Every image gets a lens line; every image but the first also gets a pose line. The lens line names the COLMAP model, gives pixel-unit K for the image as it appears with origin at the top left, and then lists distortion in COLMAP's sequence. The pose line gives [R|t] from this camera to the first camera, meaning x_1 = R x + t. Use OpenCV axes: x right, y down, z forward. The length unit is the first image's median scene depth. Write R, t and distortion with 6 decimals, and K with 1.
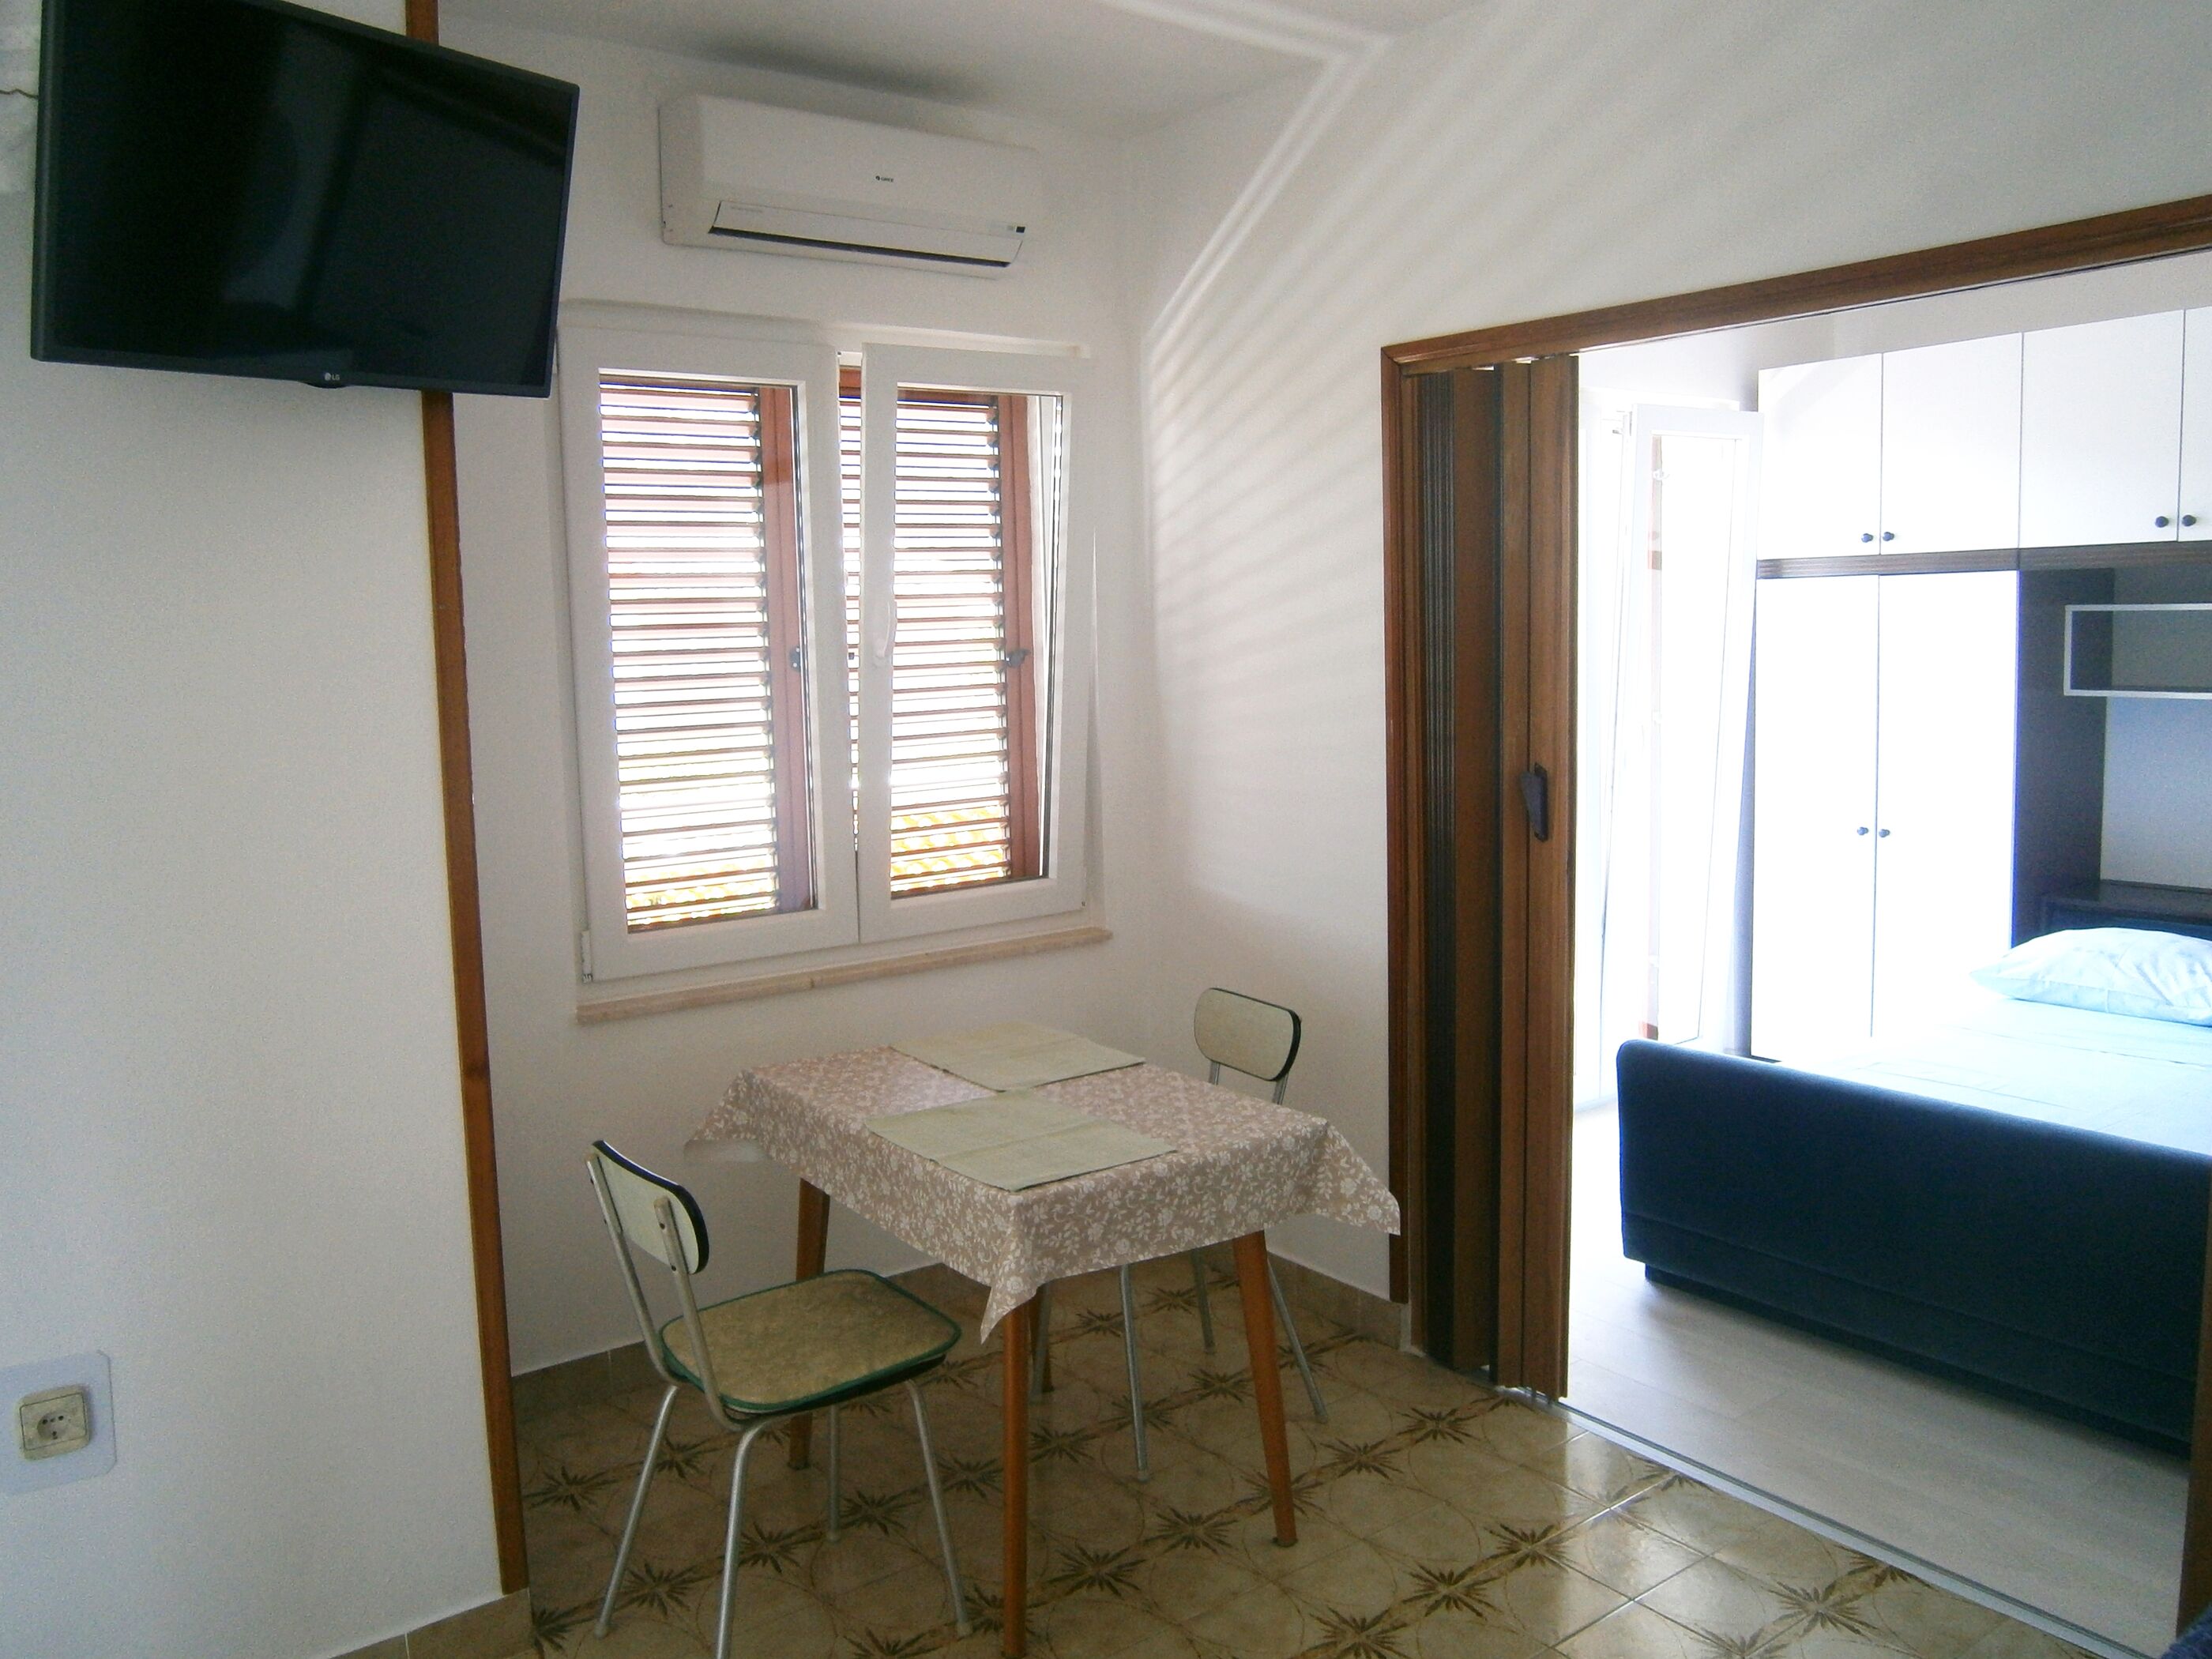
lens RADIAL K [[1669.9, 0, 1061.0], [0, 1669.9, 828.2], [0, 0, 1]] dist [-0.083482, 0.079456]
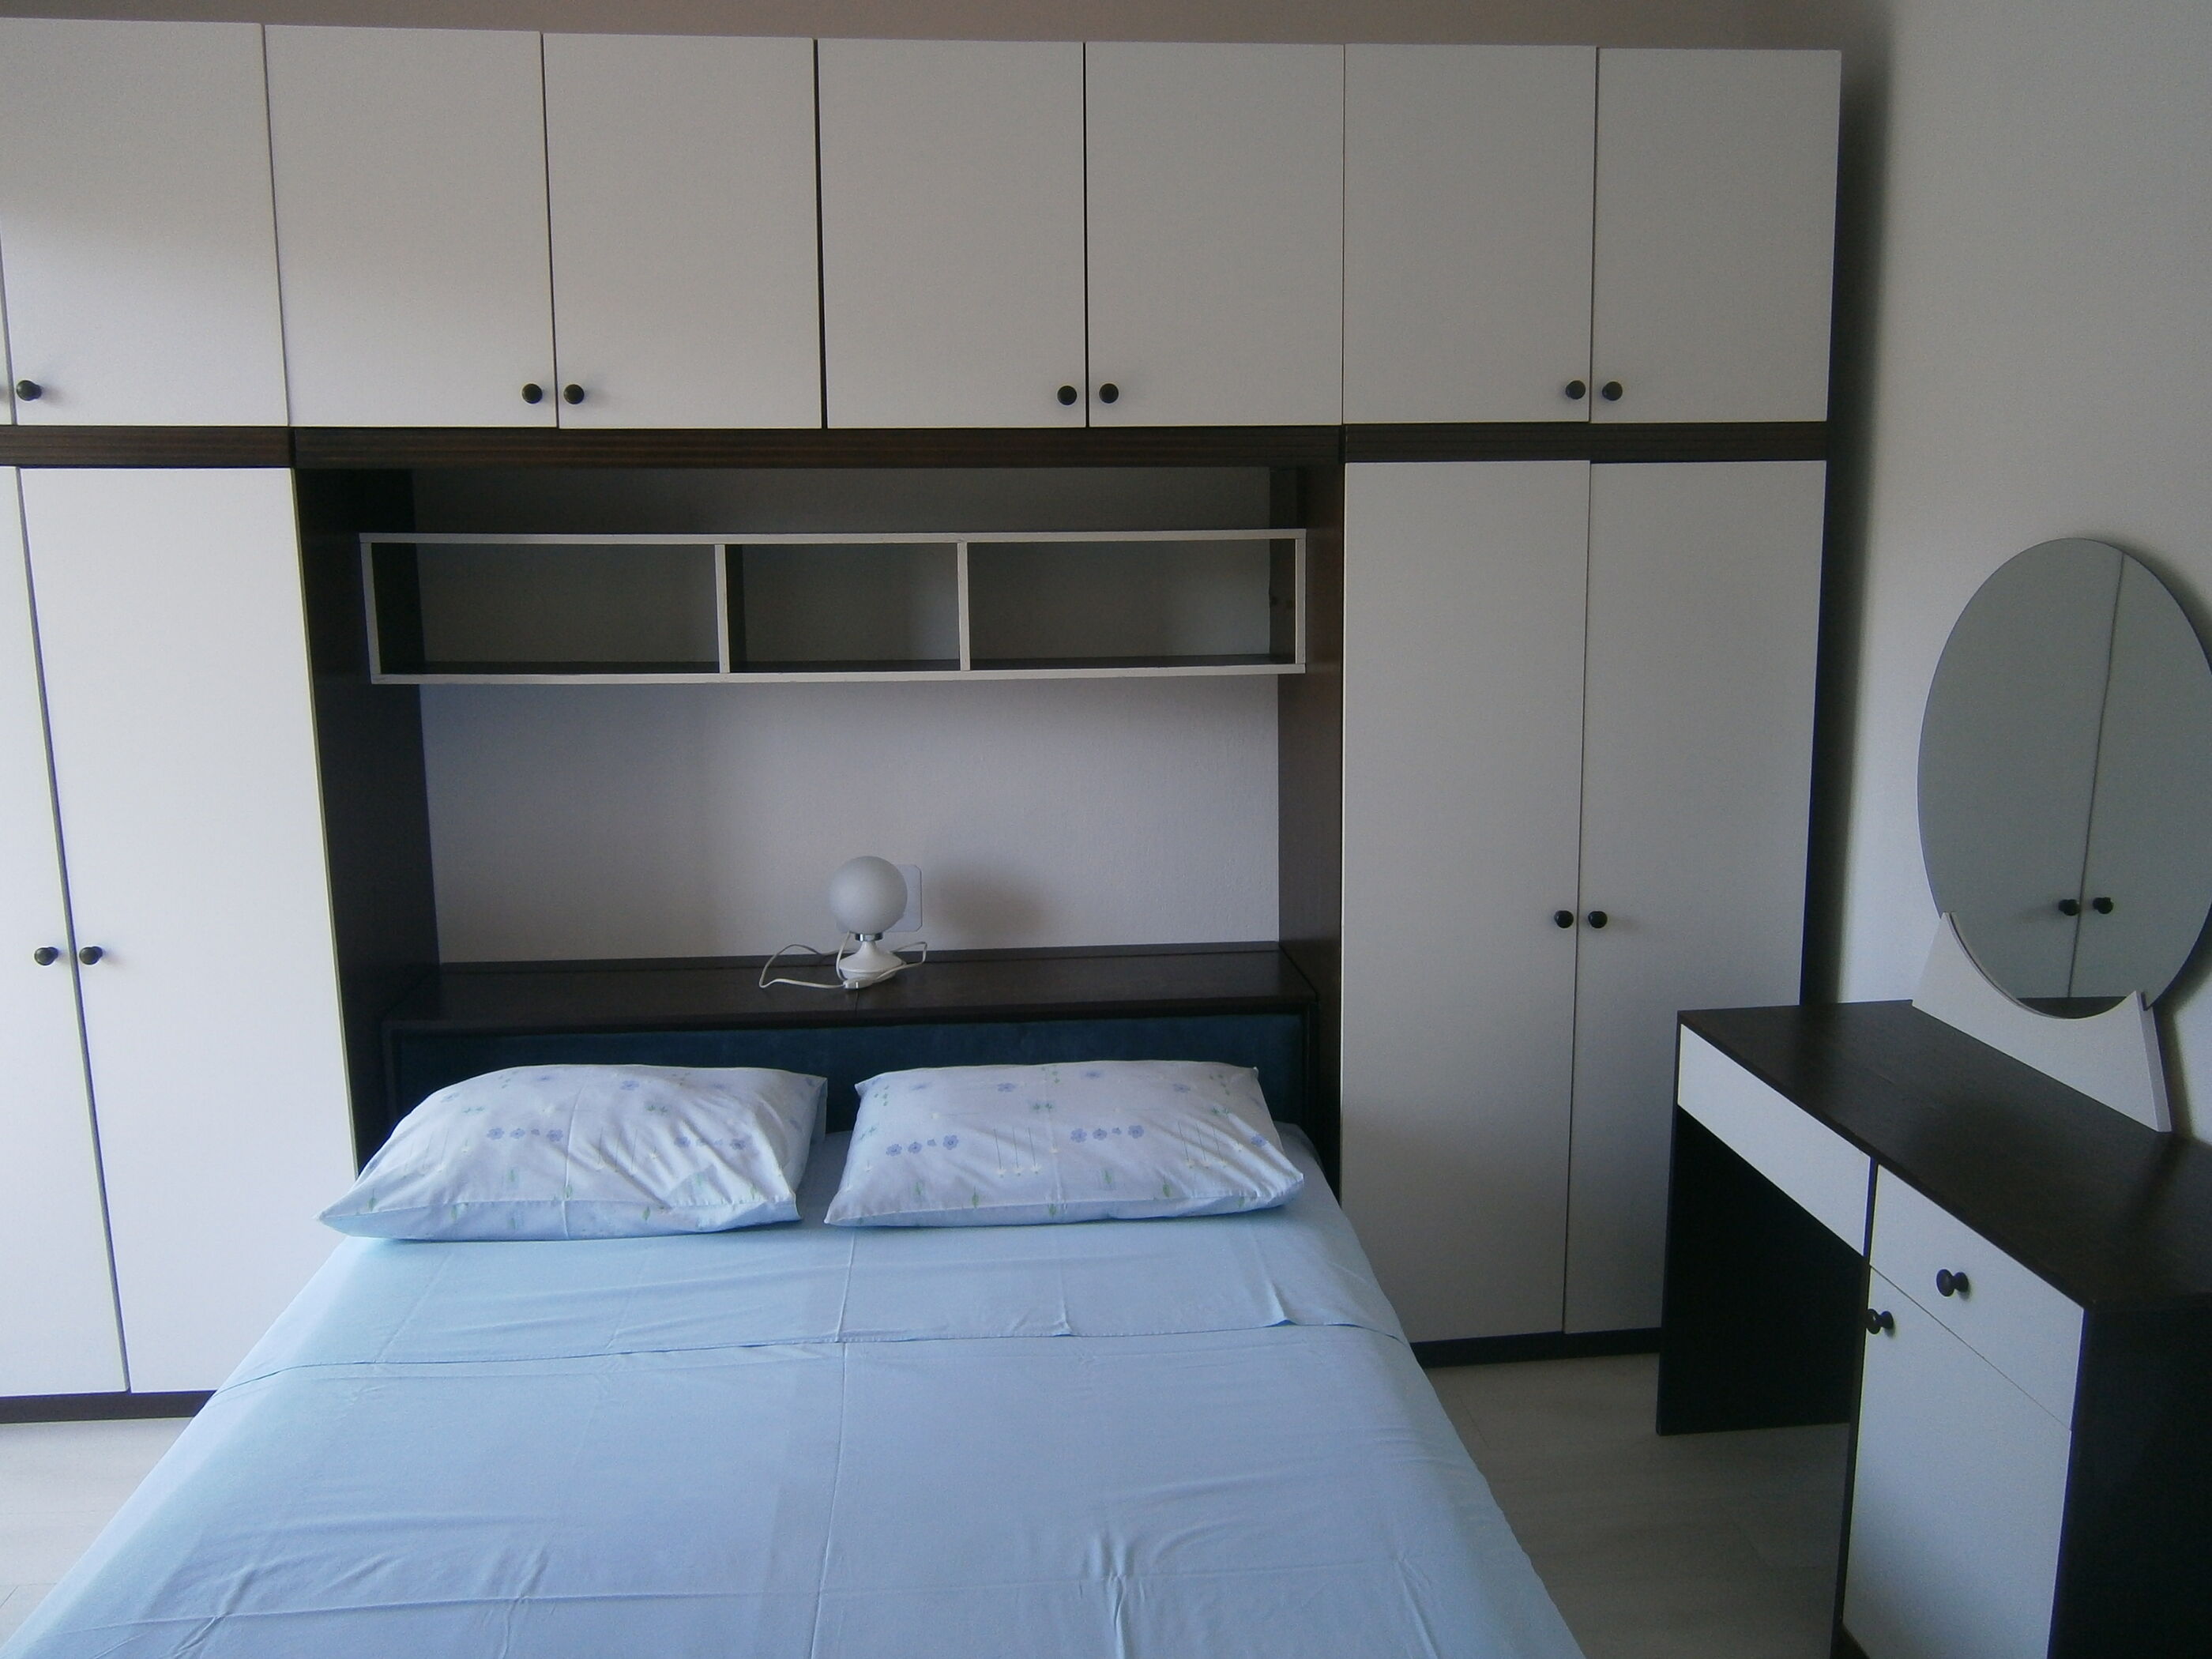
lens RADIAL K [[1757.2, 0, 1106.0], [0, 1757.2, 829.5], [0, 0, 1]] dist [-0.004064, 0.000917]
pose [[0.494061, -0.123519, 0.860608, 0.200181], [0.094858, 0.991606, 0.087865, -0.063985], [-0.864237, 0.038225, 0.501631, 0.480836]]
